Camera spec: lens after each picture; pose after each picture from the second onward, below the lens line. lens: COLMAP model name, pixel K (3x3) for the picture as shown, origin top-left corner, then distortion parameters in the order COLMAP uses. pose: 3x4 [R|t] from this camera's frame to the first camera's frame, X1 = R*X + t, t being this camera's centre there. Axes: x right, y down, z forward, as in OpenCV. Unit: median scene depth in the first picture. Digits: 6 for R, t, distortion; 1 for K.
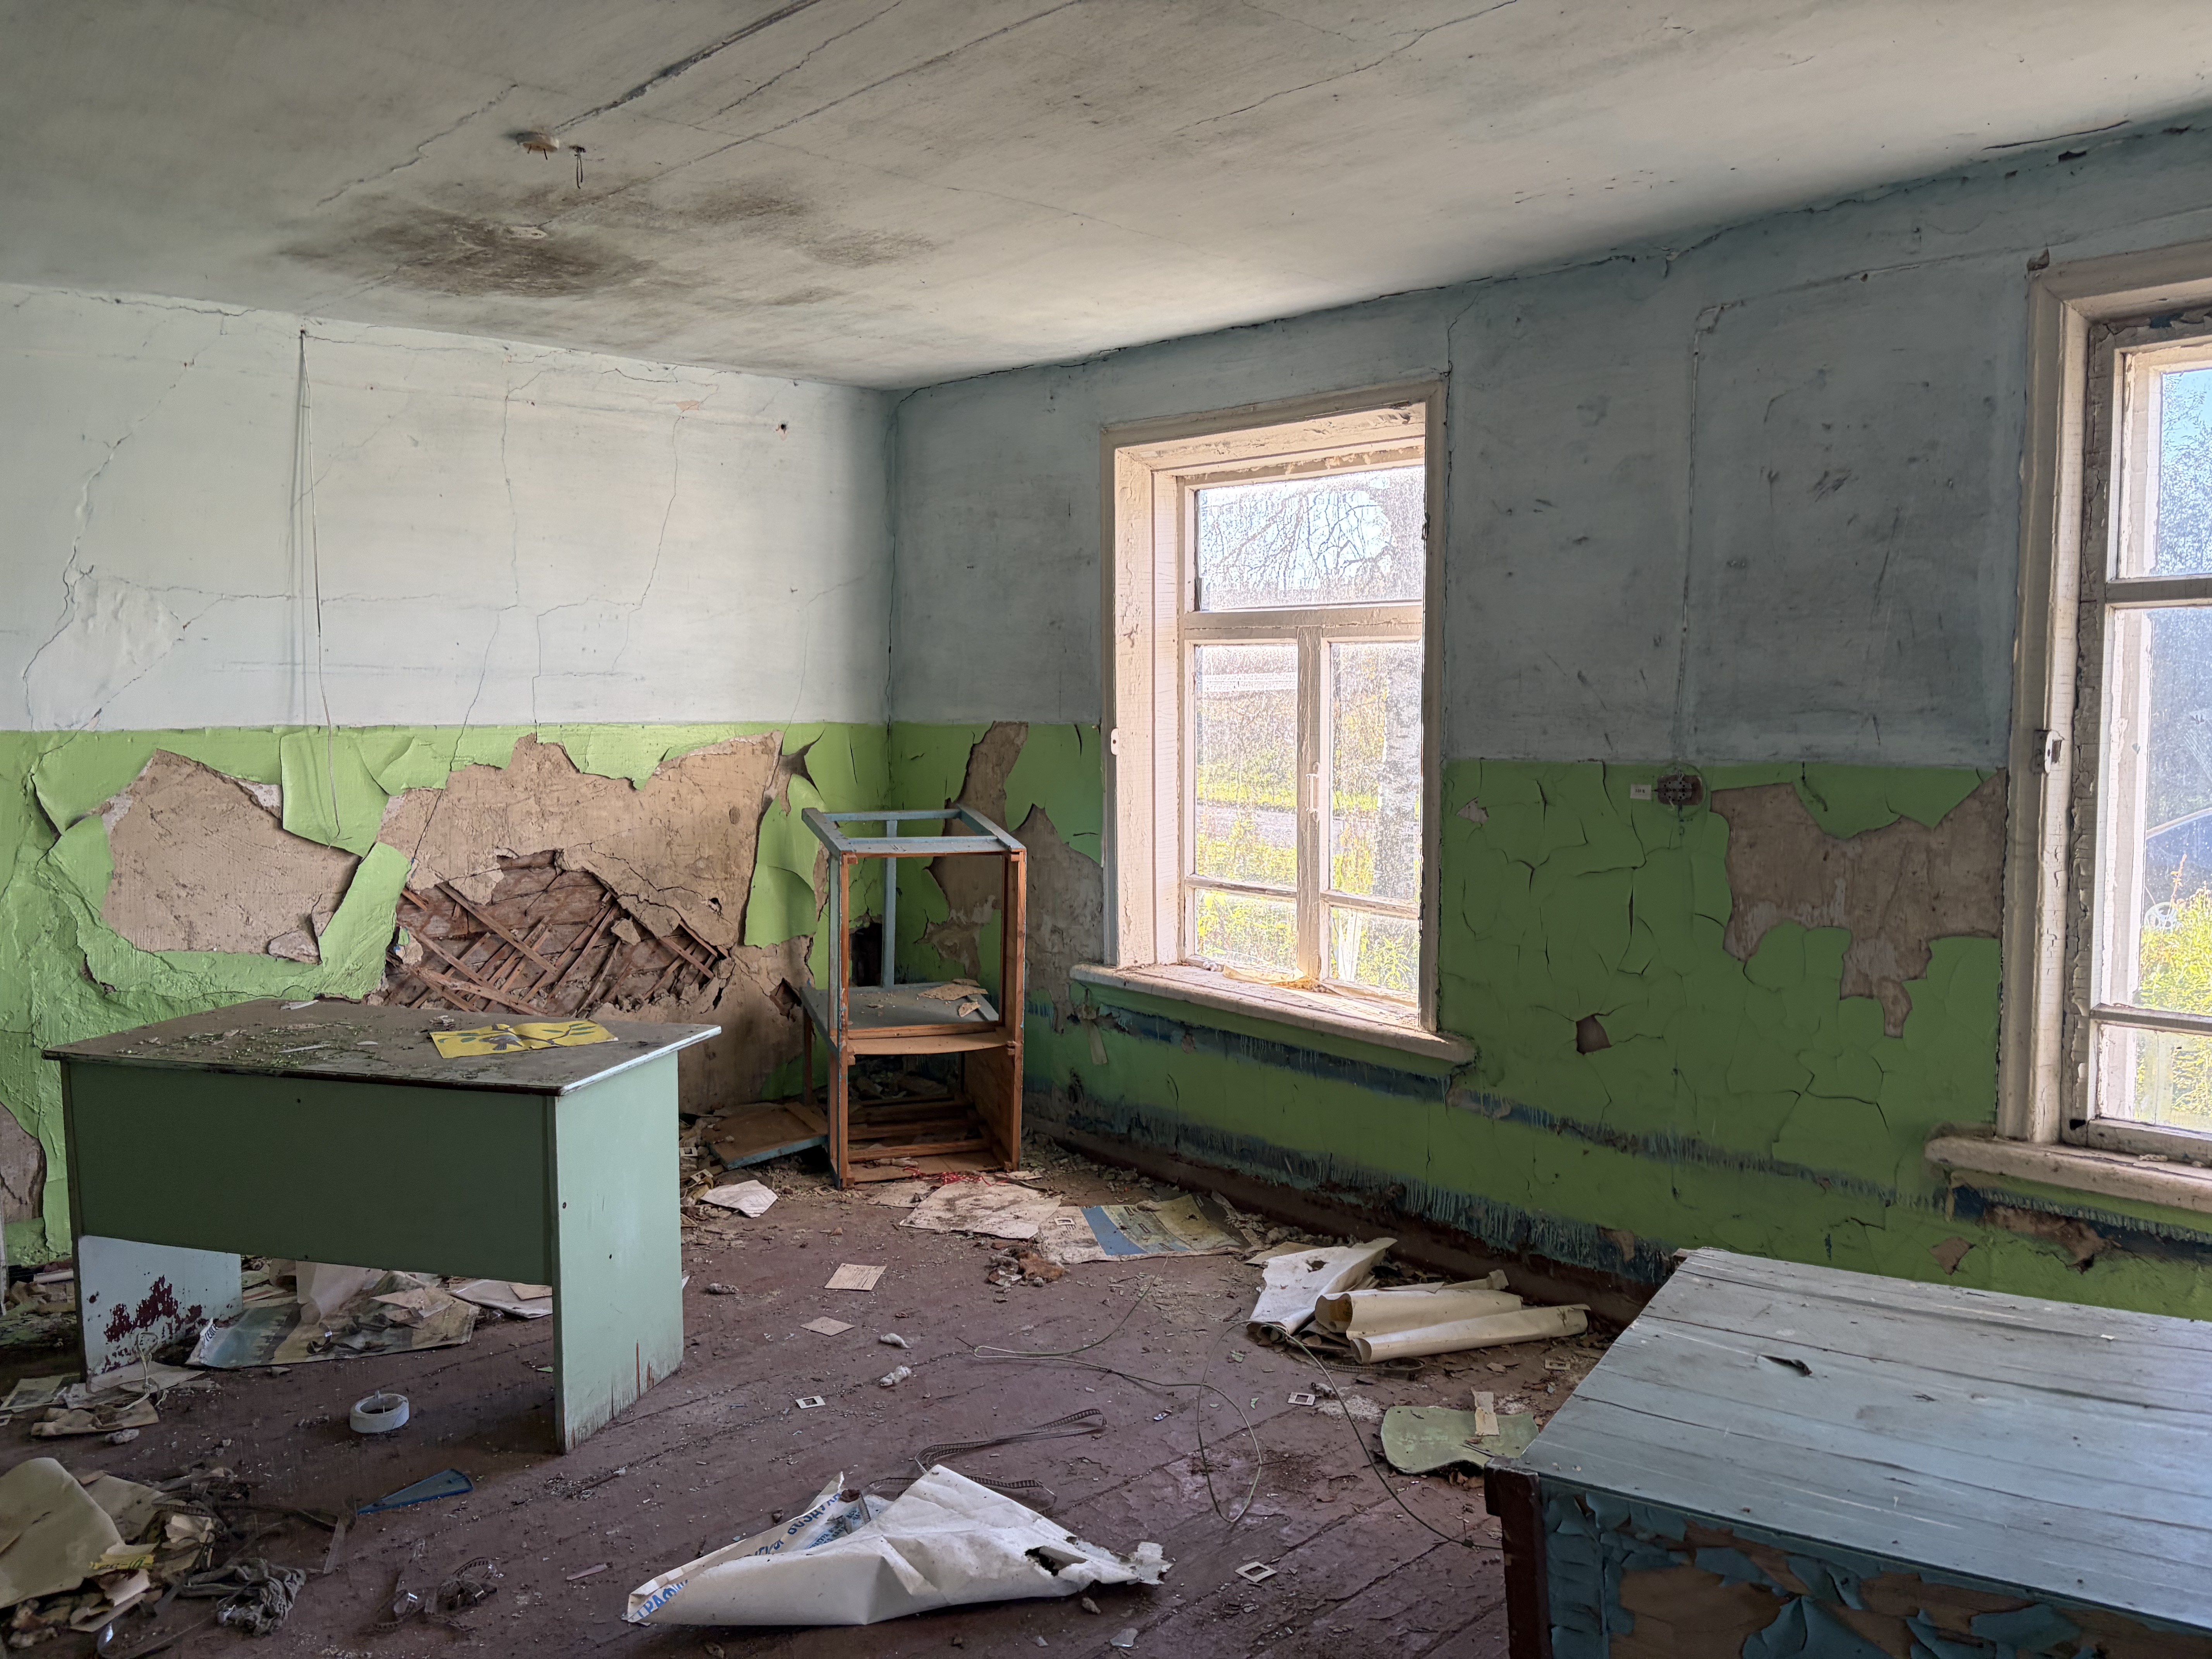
lens RADIAL K [[1716.9, 0, 906.8], [0, 1716.9, 832.4], [0, 0, 1]] dist [0.109471, -0.205817]
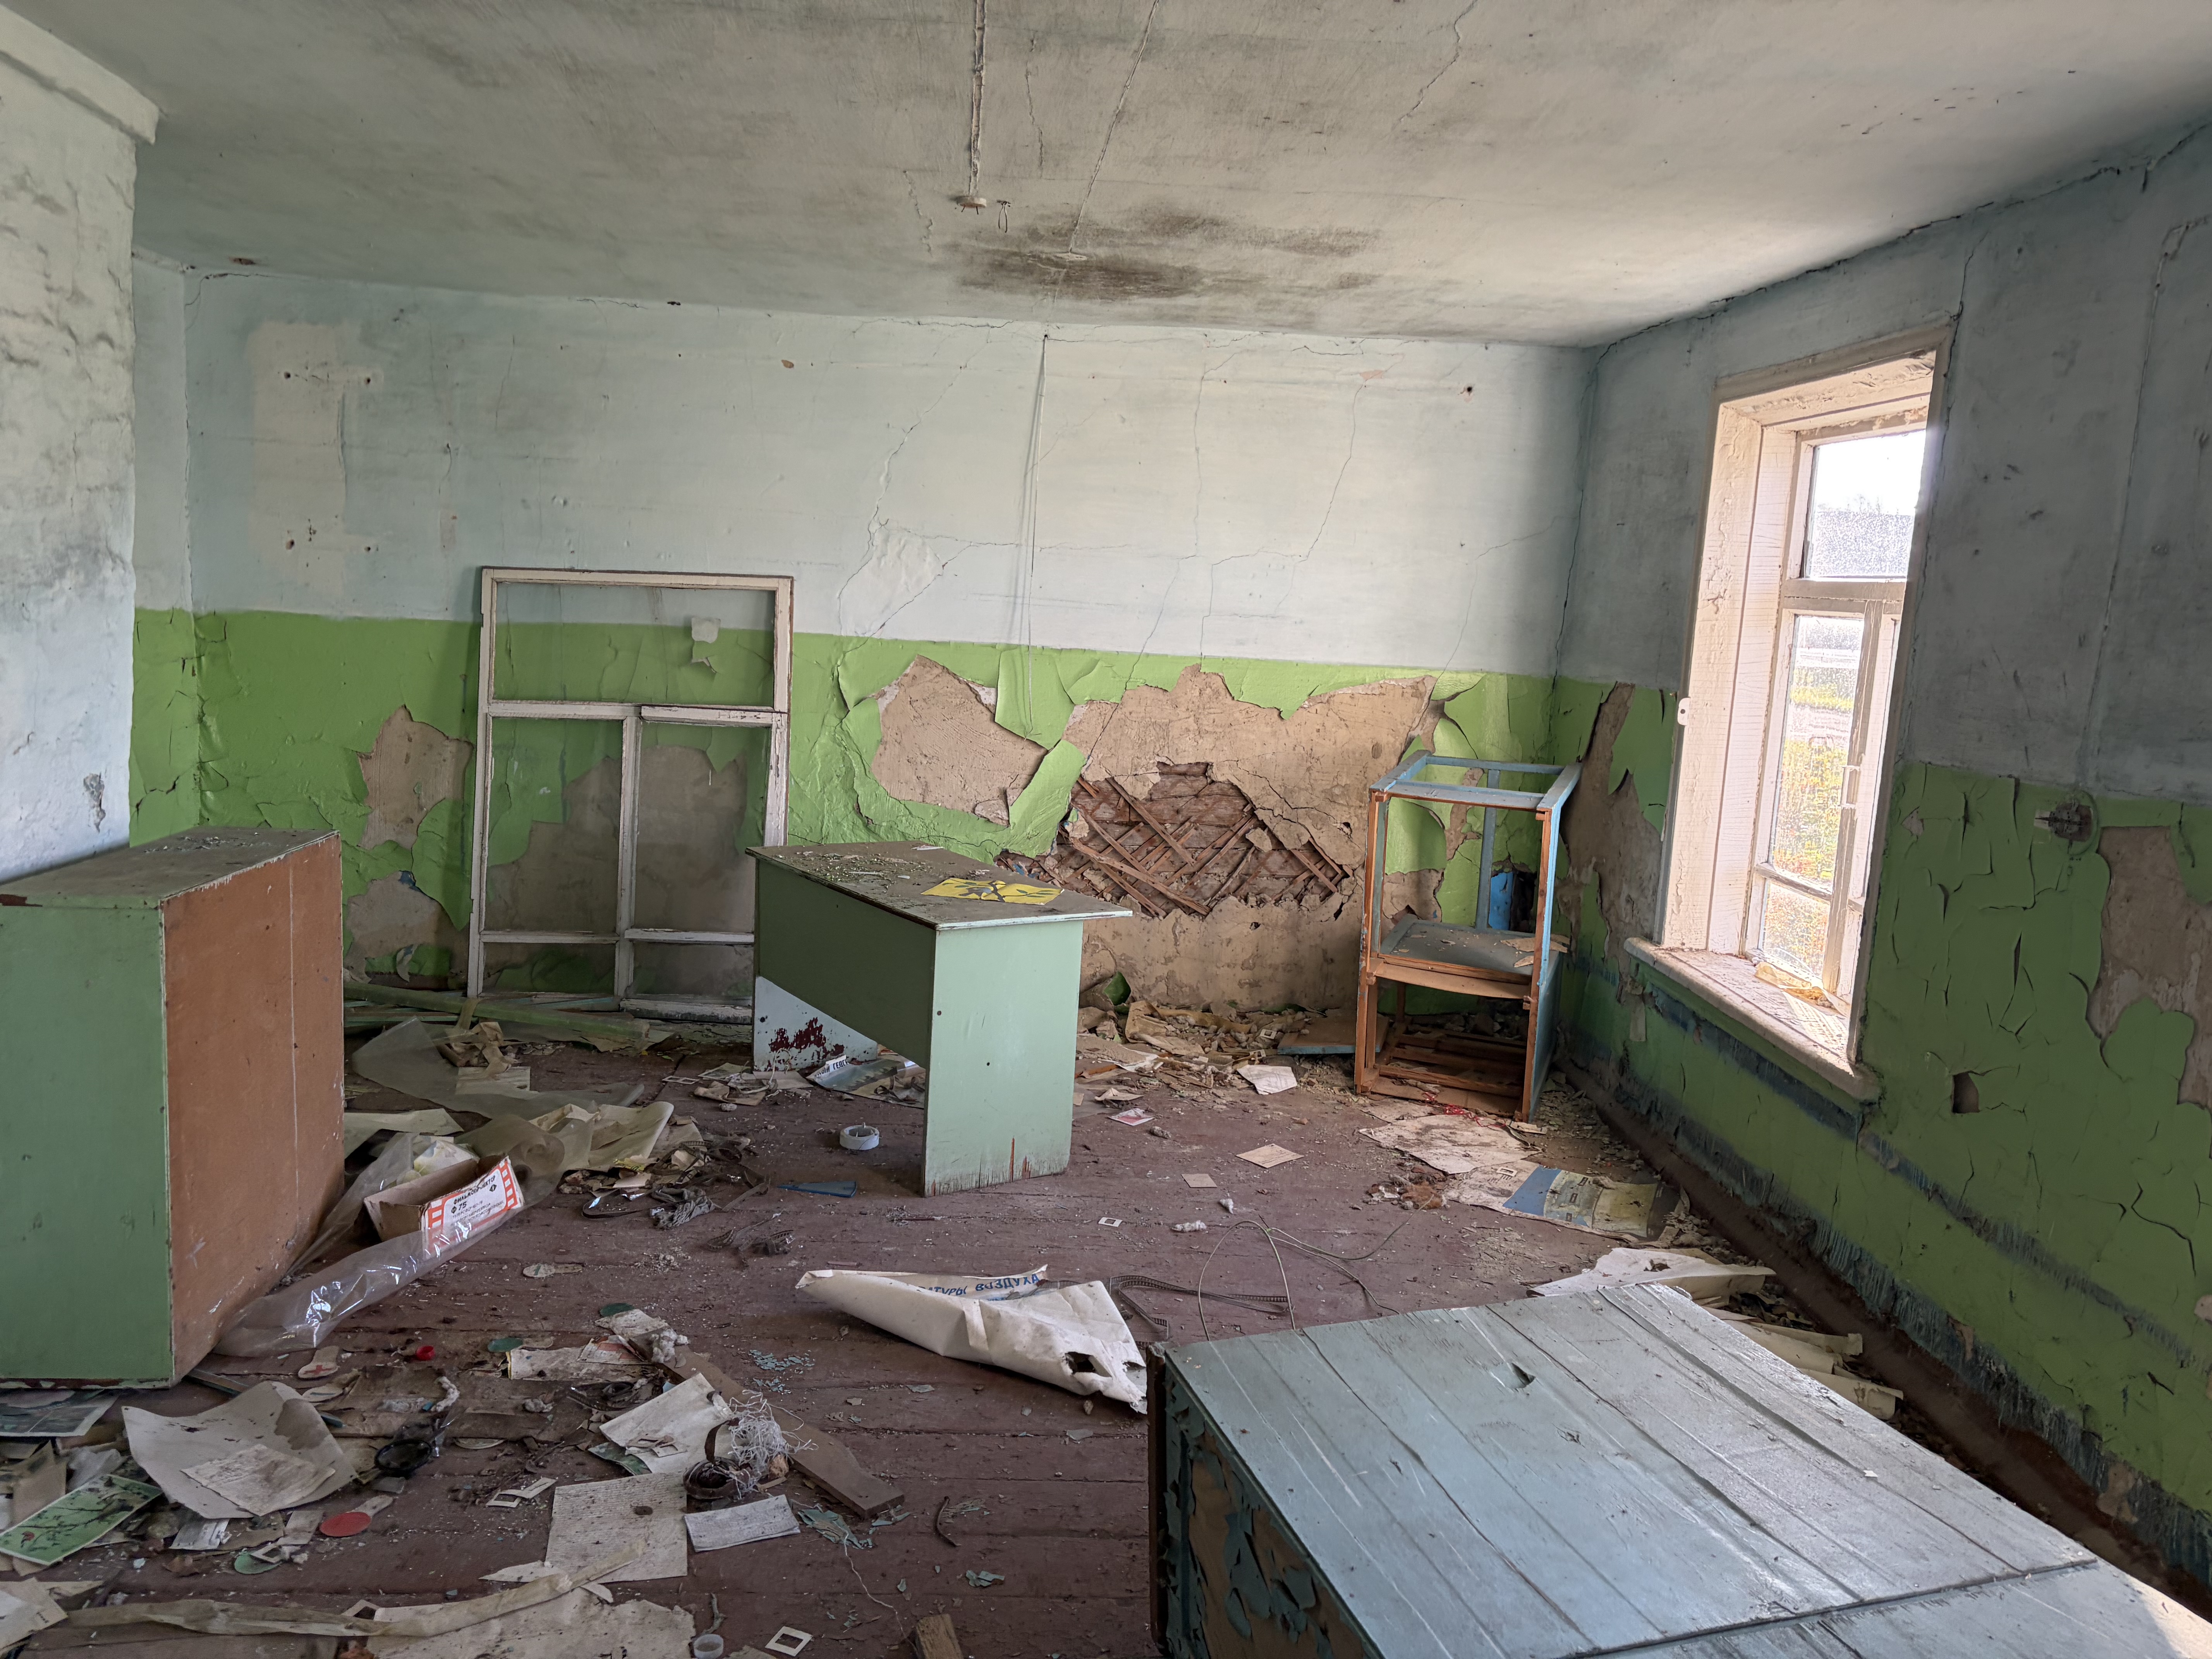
lens RADIAL K [[1702.9, 0, 1100.4], [0, 1702.9, 841.6], [0, 0, 1]] dist [0.110109, -0.149281]
pose [[0.753013, 0.137754, -0.643424, 0.536703], [-0.107179, 0.990459, 0.086619, -0.031646], [0.649218, 0.003736, 0.760593, 0.062309]]
